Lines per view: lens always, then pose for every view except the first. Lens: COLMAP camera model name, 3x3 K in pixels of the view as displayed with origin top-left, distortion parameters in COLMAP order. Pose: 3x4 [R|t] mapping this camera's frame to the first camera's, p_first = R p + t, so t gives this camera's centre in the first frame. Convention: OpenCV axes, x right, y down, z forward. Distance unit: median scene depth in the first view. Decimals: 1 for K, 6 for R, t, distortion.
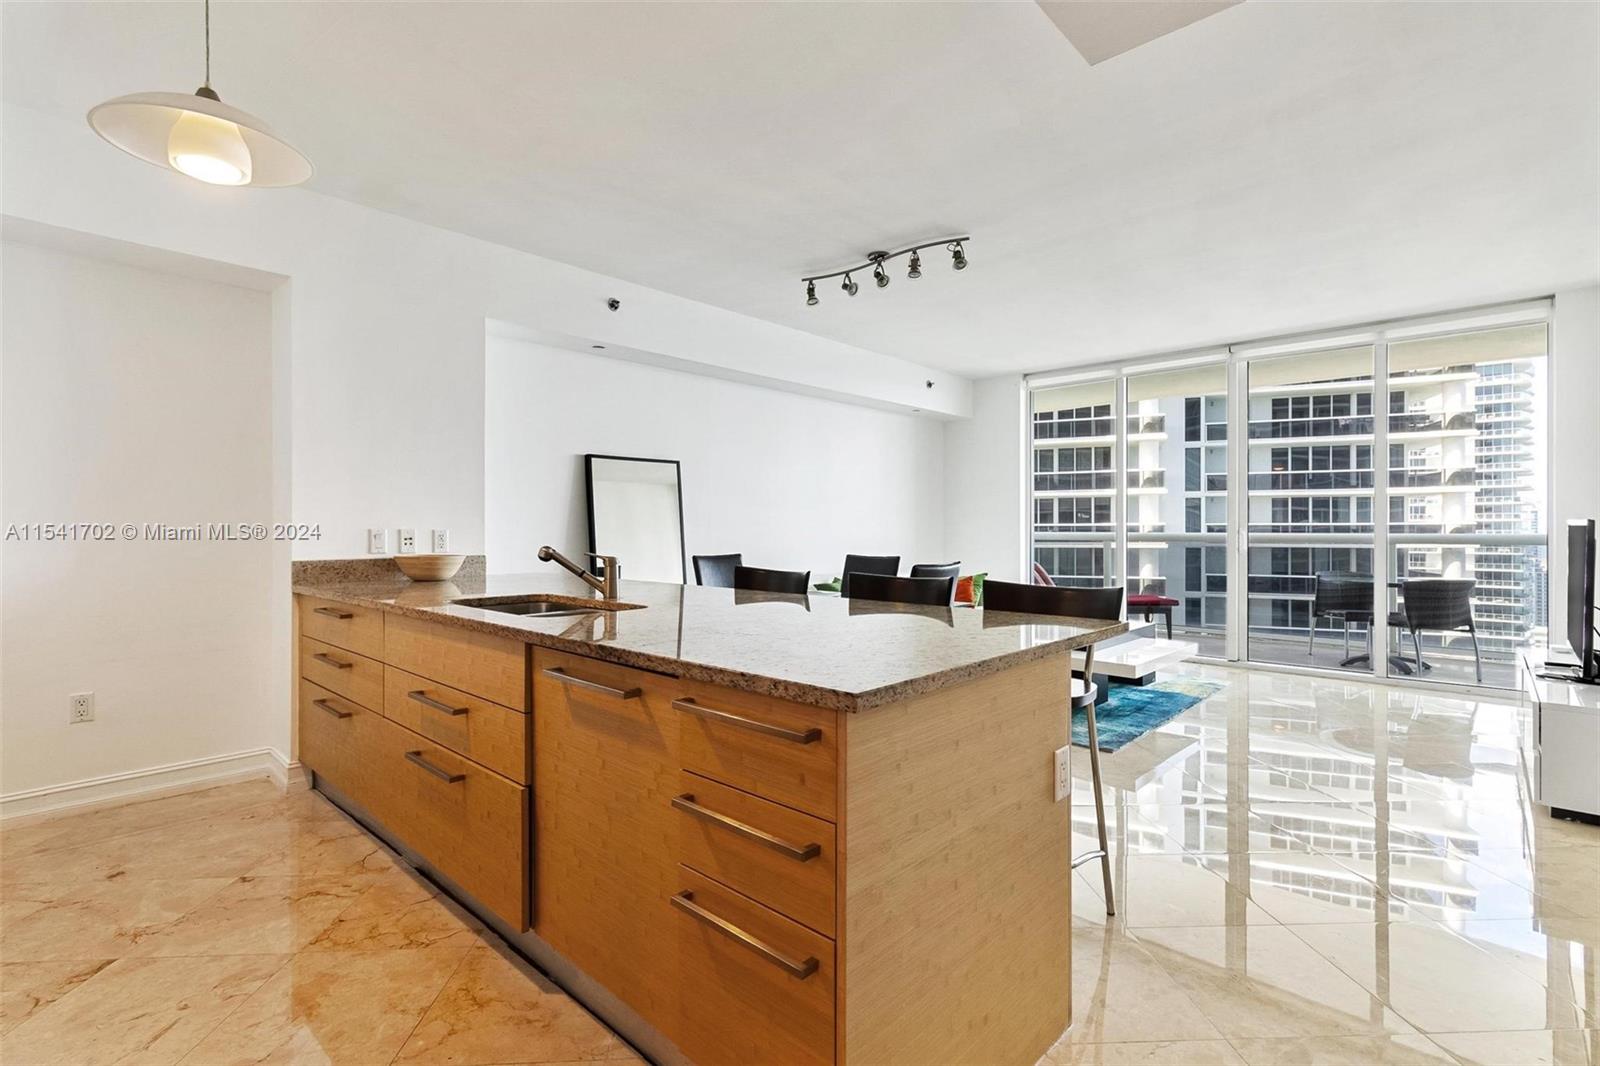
lens RADIAL K [[745.7, 0, 803.3], [0, 745.7, 521.1], [0, 0, 1]] dist [0.004207, 0.000459]
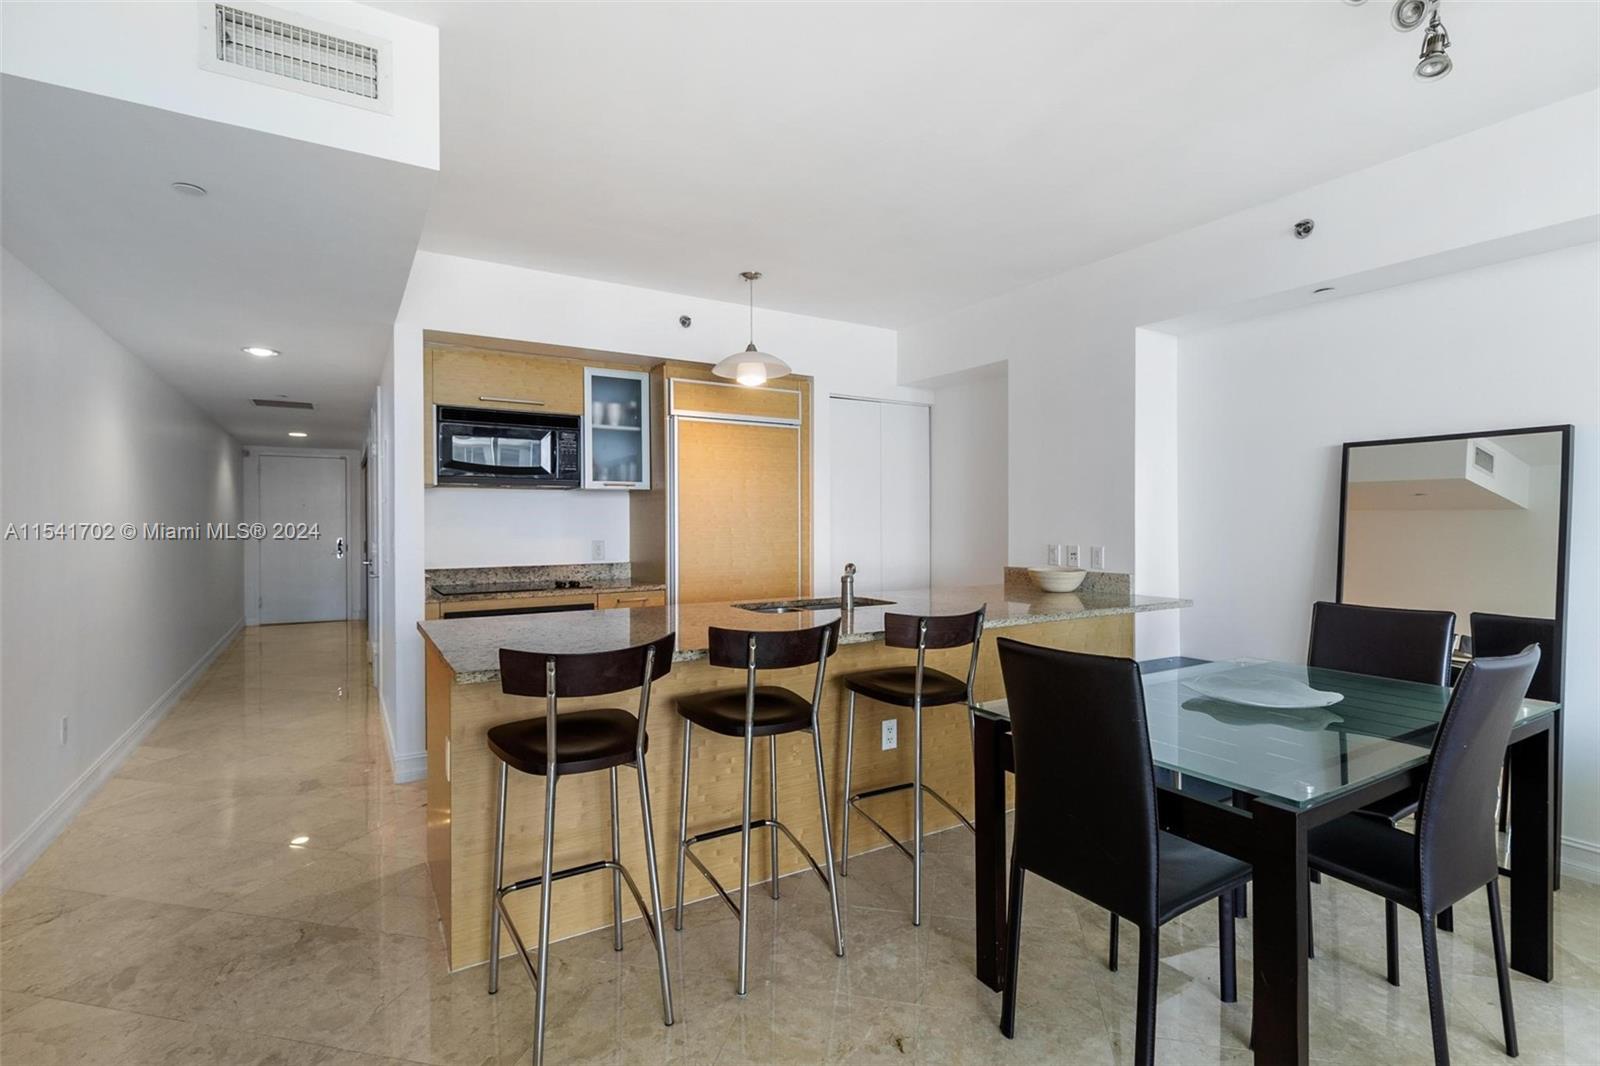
lens RADIAL K [[743.6, 0, 804.8], [0, 743.6, 528.4], [0, 0, 1]] dist [0.005352, 0.000110]
pose [[-0.266532, 0.009417, -0.963780, 0.531396], [0.009860, 0.999927, 0.007043, -0.021833], [0.963776, -0.007625, -0.266605, 0.726998]]
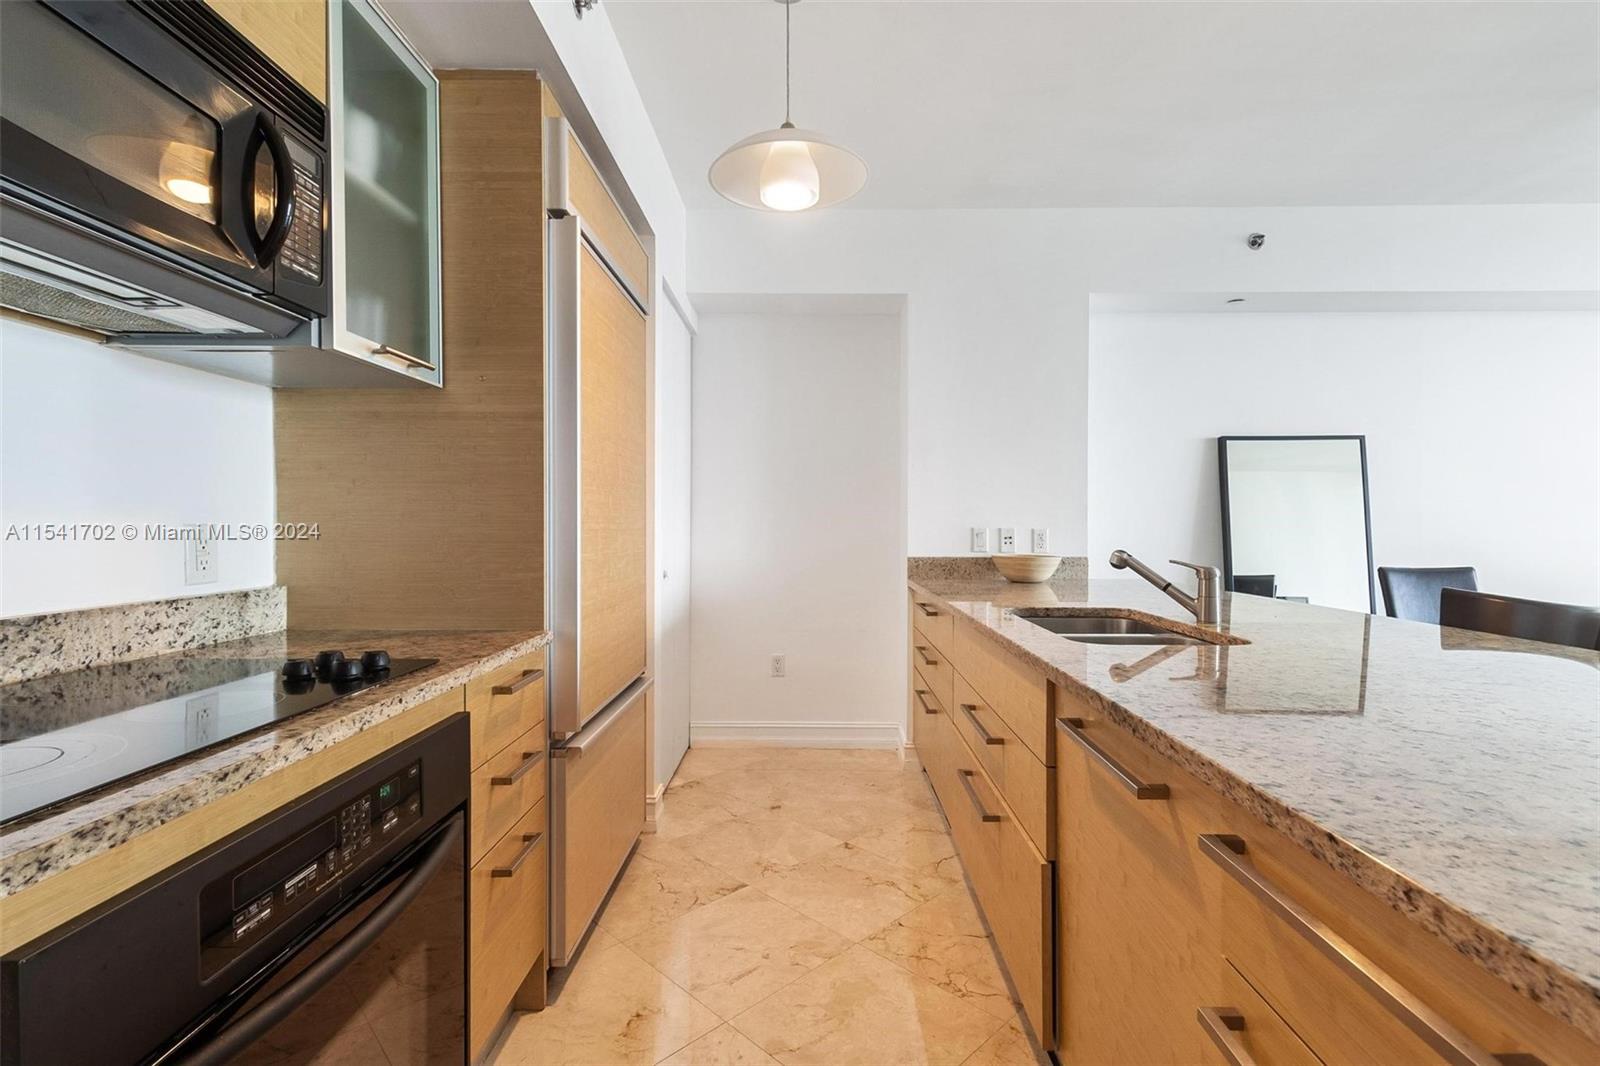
lens RADIAL K [[743.6, 0, 804.8], [0, 743.6, 528.4], [0, 0, 1]] dist [0.005352, 0.000110]
pose [[0.667508, 0.004512, -0.744589, 0.013579], [0.004144, 0.999944, 0.009774, 0.000721], [0.744591, -0.009609, 0.667451, 0.122801]]
